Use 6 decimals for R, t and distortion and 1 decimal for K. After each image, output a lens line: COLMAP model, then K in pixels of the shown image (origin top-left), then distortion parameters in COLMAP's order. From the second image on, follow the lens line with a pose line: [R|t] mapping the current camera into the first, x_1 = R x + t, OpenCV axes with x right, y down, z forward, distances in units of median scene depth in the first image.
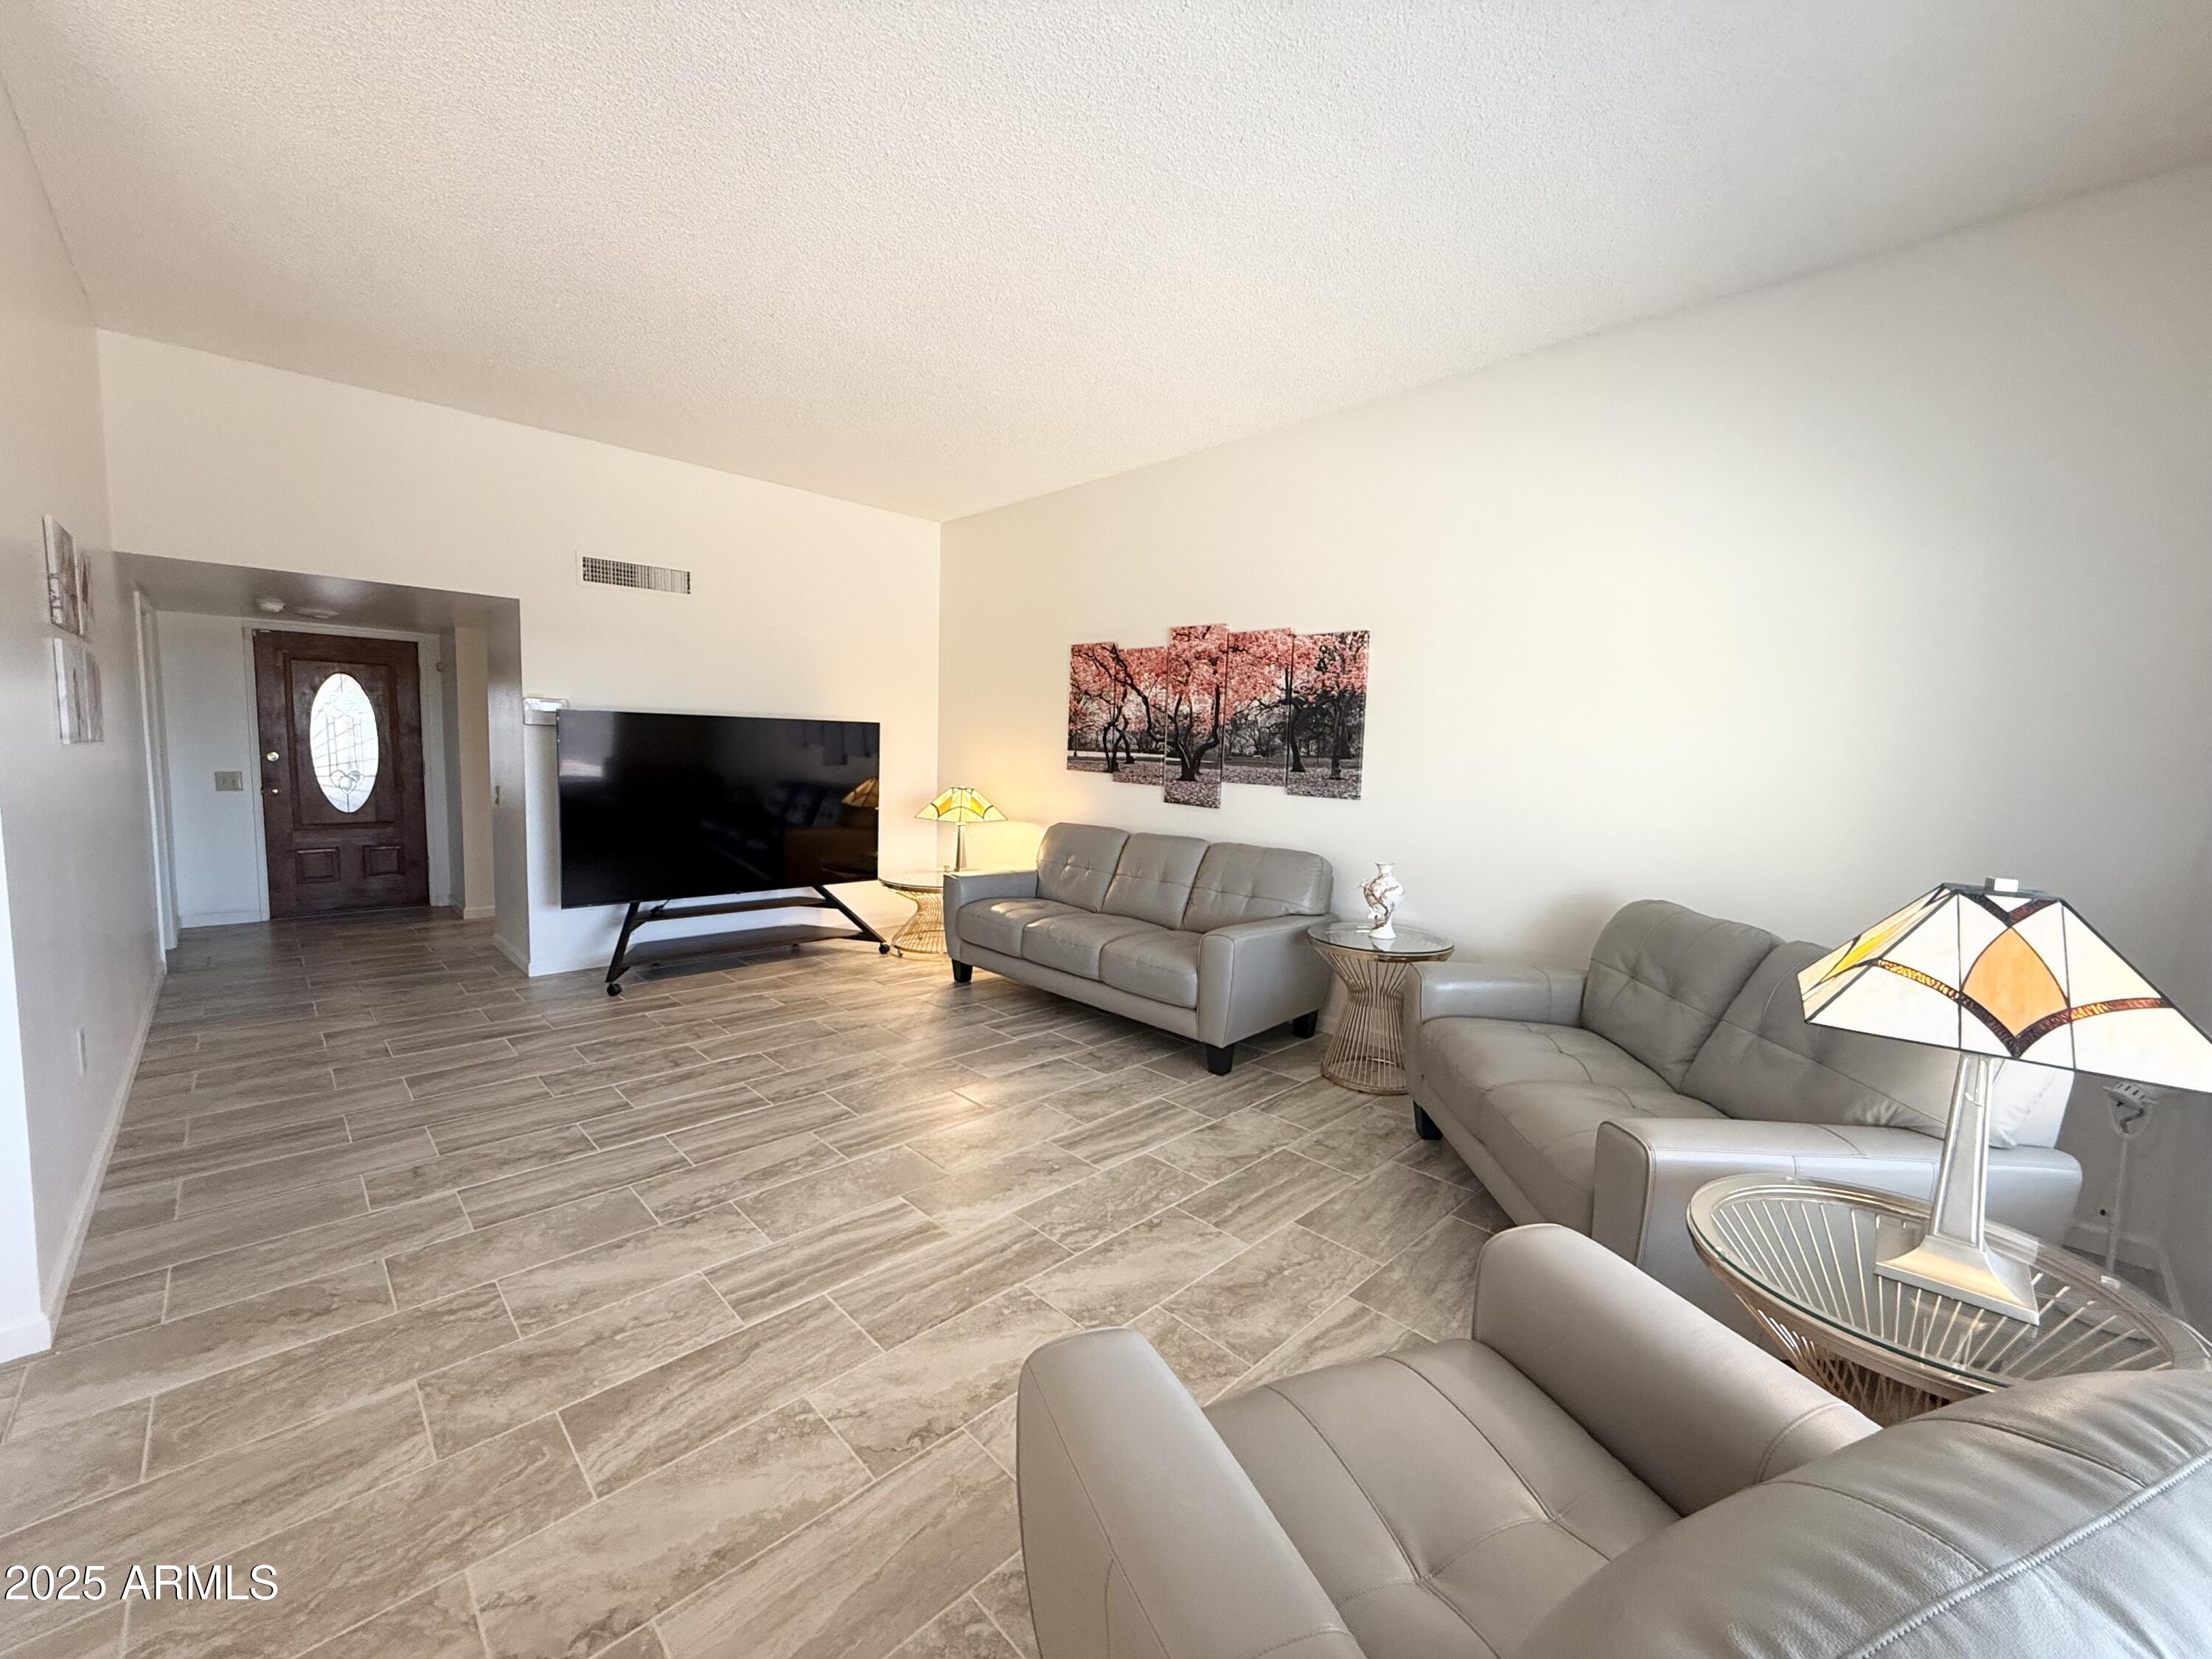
lens RADIAL K [[881.4, 0, 1100.1], [0, 881.4, 827.0], [0, 0, 1]] dist [-0.000641, -0.000306]
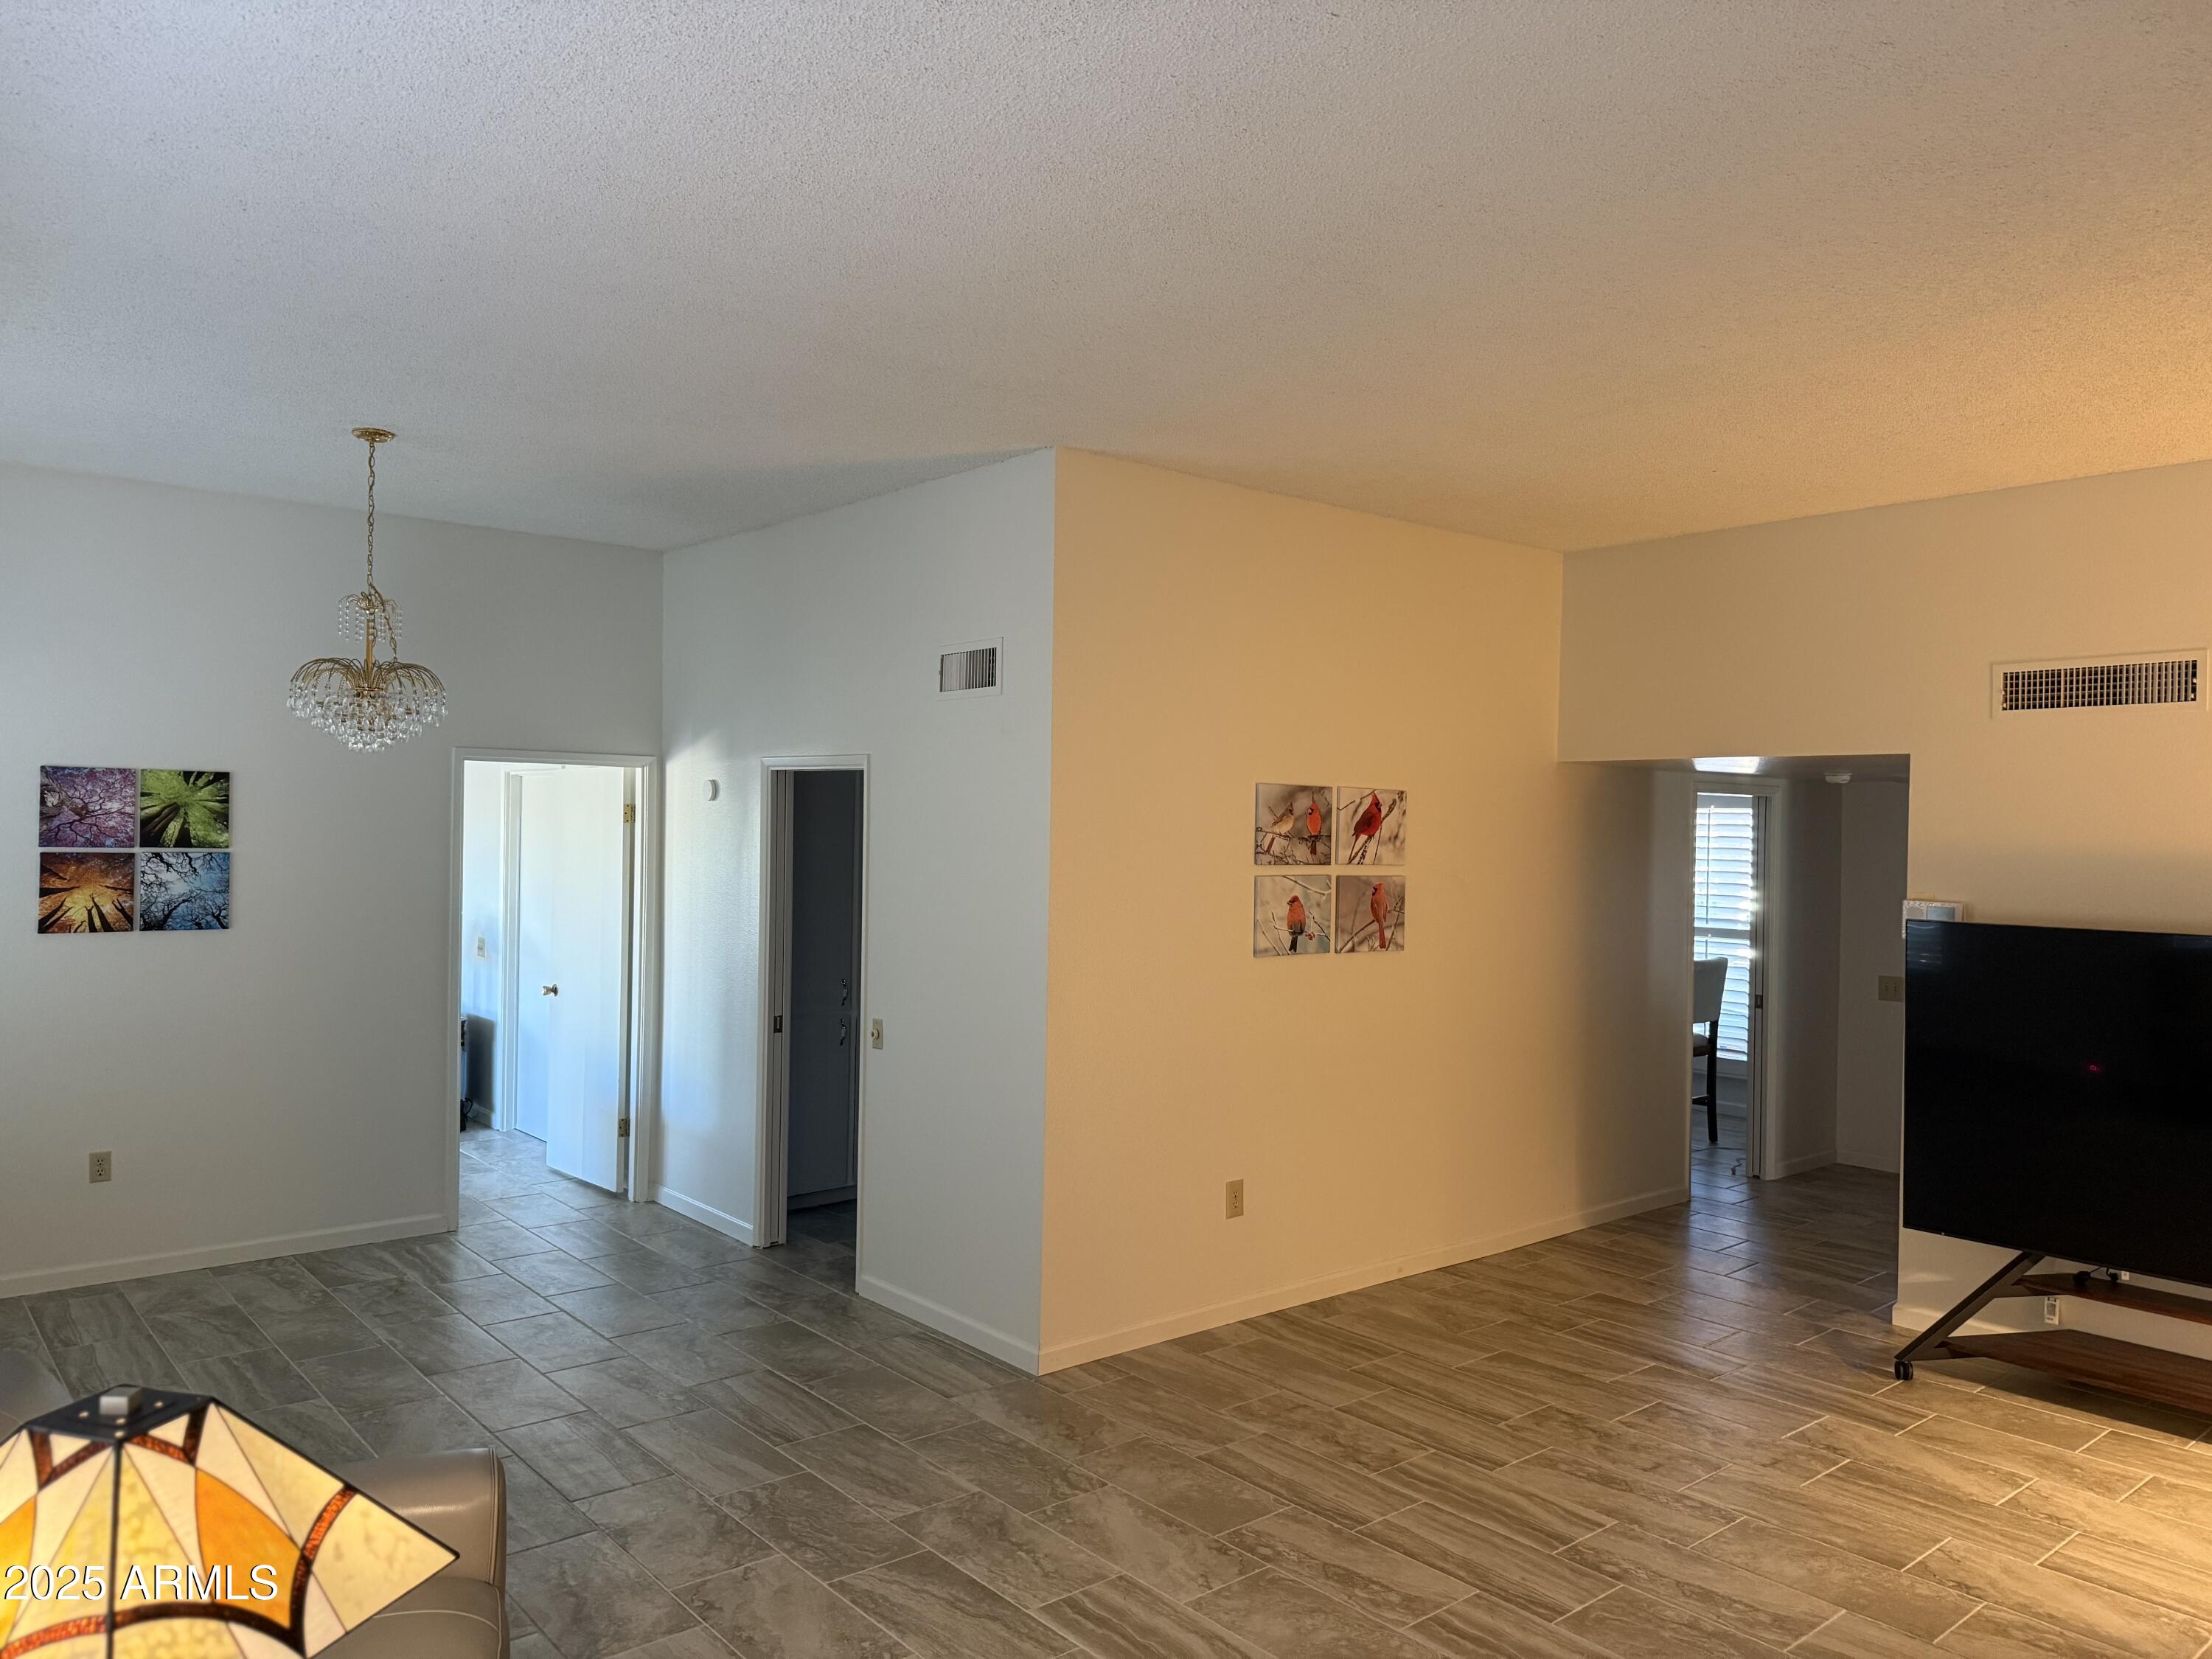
lens RADIAL K [[1554.5, 0, 1111.4], [0, 1554.5, 815.5], [0, 0, 1]] dist [0.063937, -0.083671]
pose [[-0.062655, -0.036593, -0.997364, 0.649730], [-0.108689, 0.993634, -0.029628, -0.123750], [0.992099, 0.106546, -0.066234, 0.541640]]
